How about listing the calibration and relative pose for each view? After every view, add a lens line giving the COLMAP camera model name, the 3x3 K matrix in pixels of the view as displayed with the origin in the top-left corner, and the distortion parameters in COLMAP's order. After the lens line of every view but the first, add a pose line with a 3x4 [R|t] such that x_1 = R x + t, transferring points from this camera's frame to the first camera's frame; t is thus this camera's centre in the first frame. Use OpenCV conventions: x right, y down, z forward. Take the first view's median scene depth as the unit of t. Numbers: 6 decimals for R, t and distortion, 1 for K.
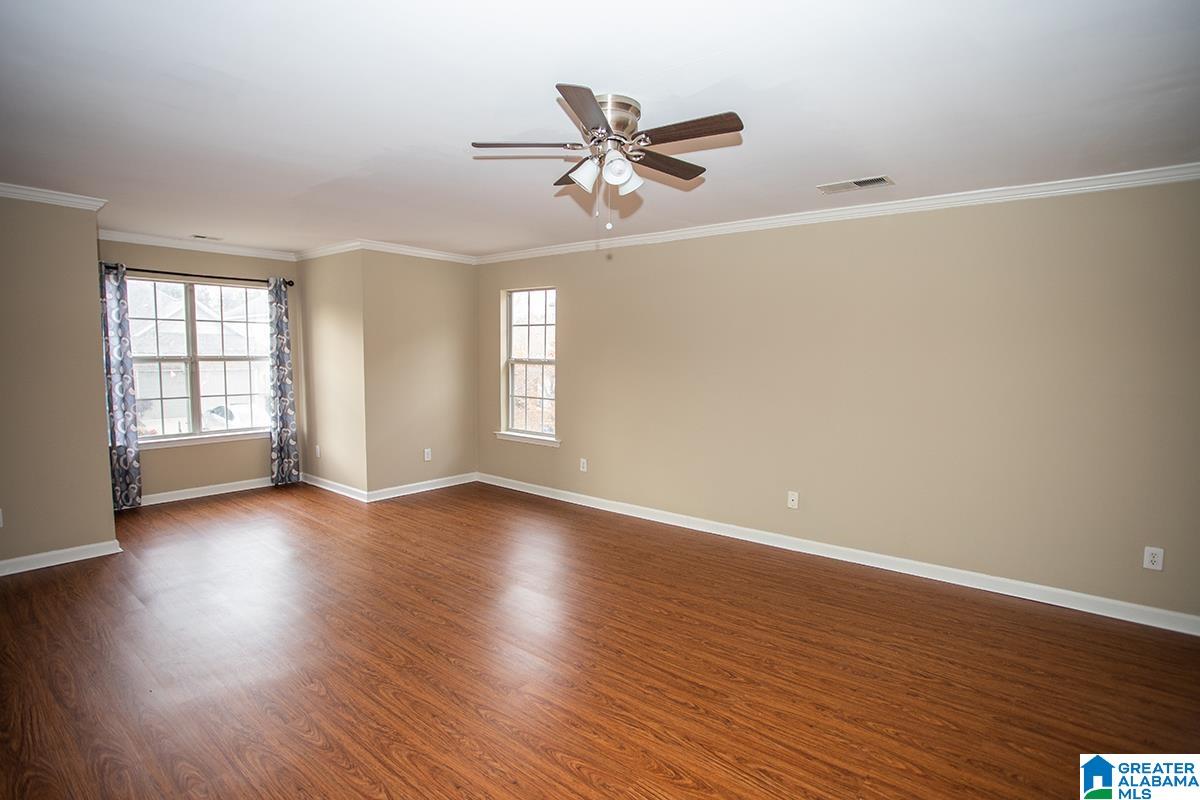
lens RADIAL K [[597.3, 0, 600.0], [0, 597.3, 400.0], [0, 0, 1]] dist [-0.075355, 0.017269]
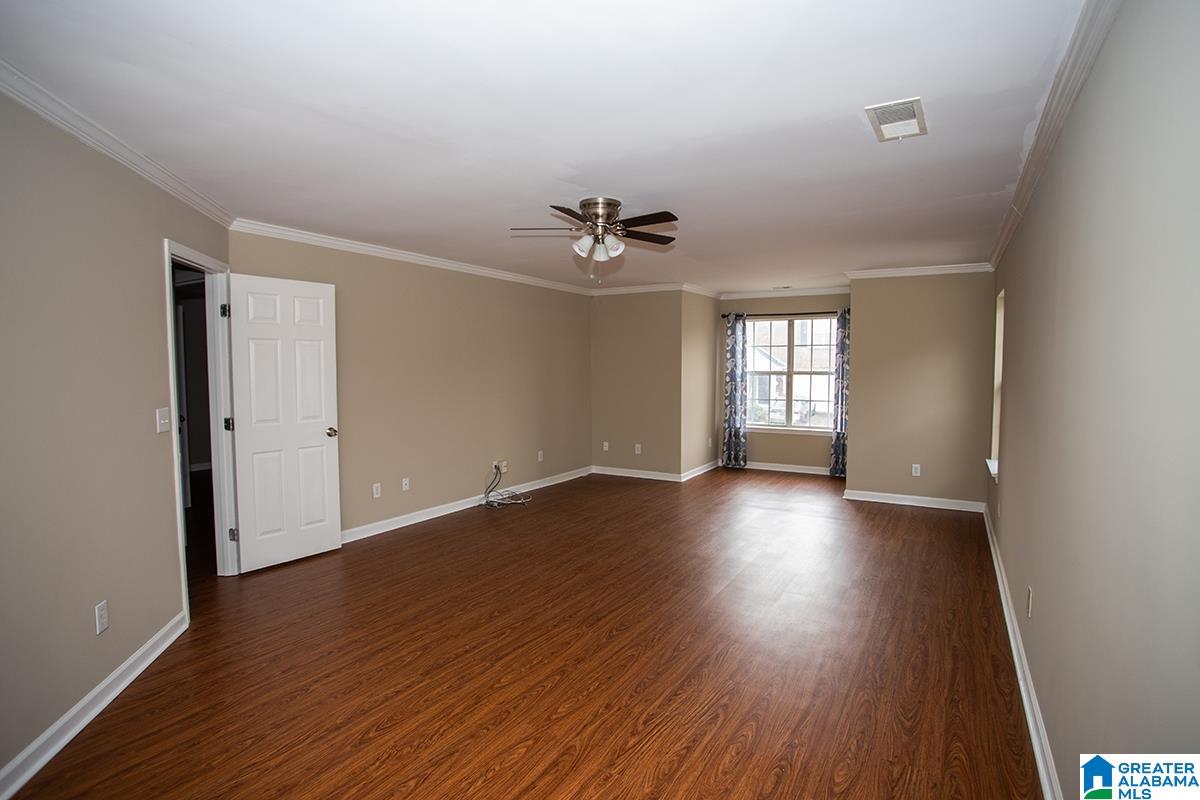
lens RADIAL K [[597.6, 0, 608.5], [0, 597.6, 400.9], [0, 0, 1]] dist [-0.076854, 0.031038]
pose [[0.144372, 0.048780, -0.988320, 0.751742], [-0.070158, 0.996775, 0.038949, -0.032380], [0.987033, 0.063716, 0.147328, 0.397634]]
